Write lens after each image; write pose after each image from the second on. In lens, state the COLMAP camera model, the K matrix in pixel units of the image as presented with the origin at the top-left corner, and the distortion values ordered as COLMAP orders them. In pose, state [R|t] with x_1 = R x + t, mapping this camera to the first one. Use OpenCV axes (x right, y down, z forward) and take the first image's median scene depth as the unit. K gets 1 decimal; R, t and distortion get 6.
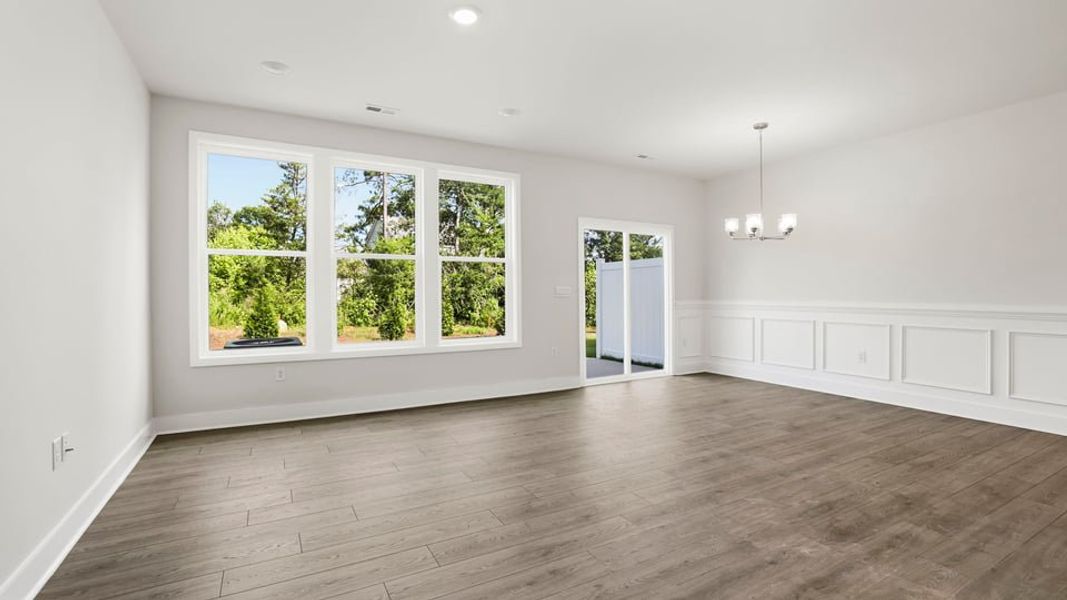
lens RADIAL K [[478.2, 0, 523.1], [0, 478.2, 294.7], [0, 0, 1]] dist [-0.053664, 0.018709]
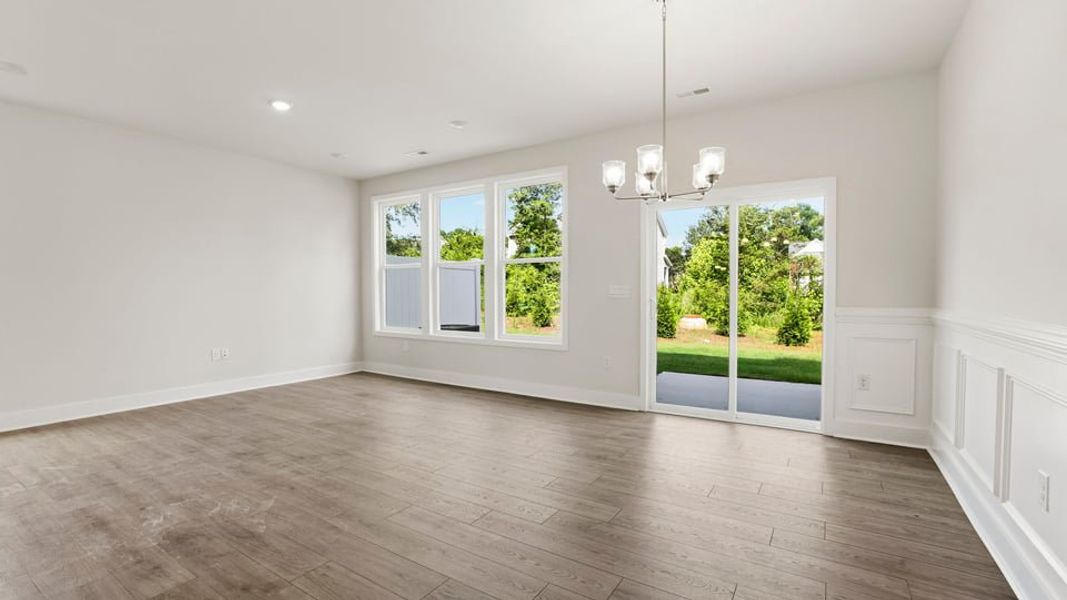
lens RADIAL K [[478.2, 0, 523.1], [0, 478.2, 294.7], [0, 0, 1]] dist [-0.053664, 0.018709]
pose [[0.472576, 0.008246, -0.881251, 0.704992], [-0.005591, 0.999964, 0.006359, -0.003539], [0.881272, 0.001922, 0.472606, 0.440142]]
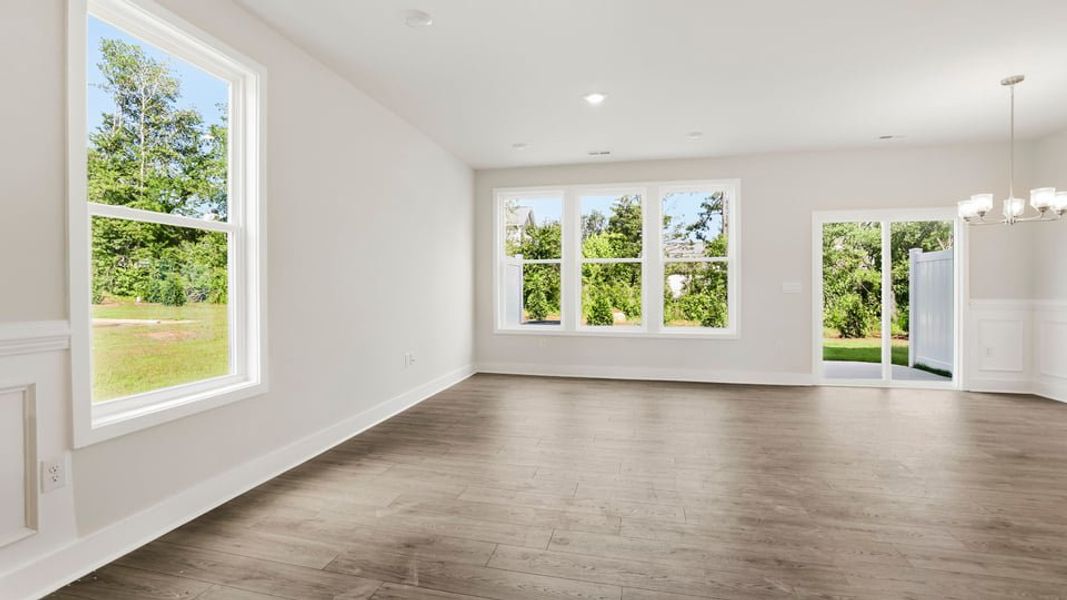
lens RADIAL K [[478.2, 0, 523.1], [0, 478.2, 294.7], [0, 0, 1]] dist [-0.053664, 0.018709]
pose [[0.738271, 0.011418, -0.674407, 0.320576], [-0.005637, 0.999926, 0.010759, 0.001422], [0.674481, -0.004141, 0.738281, -0.106236]]
